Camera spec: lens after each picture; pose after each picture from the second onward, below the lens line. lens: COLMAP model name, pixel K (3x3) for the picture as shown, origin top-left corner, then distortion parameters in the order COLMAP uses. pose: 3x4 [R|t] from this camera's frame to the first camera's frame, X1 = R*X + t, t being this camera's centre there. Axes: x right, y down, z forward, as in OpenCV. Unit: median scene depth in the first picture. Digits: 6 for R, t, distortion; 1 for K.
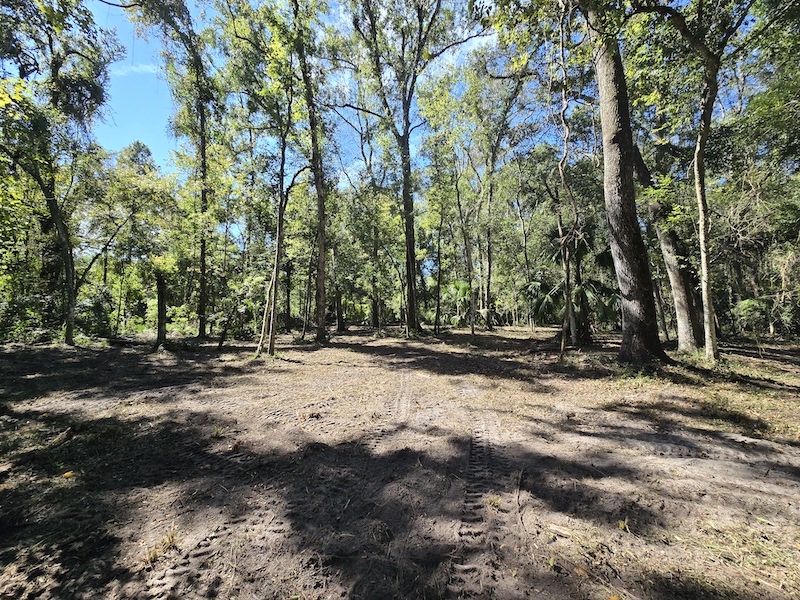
lens RADIAL K [[324.6, 0, 400.3], [0, 324.6, 295.2], [0, 0, 1]] dist [-0.007715, 0.000361]
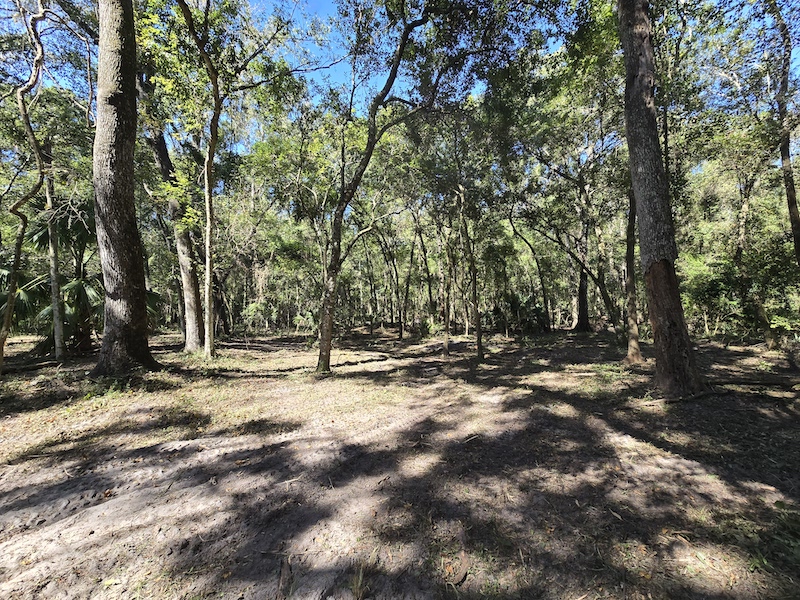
lens RADIAL K [[324.6, 0, 400.3], [0, 324.6, 295.2], [0, 0, 1]] dist [-0.007715, 0.000361]
pose [[0.344712, 0.040683, 0.937827, 0.186895], [-0.036130, 0.998895, -0.030053, 0.003571], [-0.938013, -0.023524, 0.345801, 0.030063]]
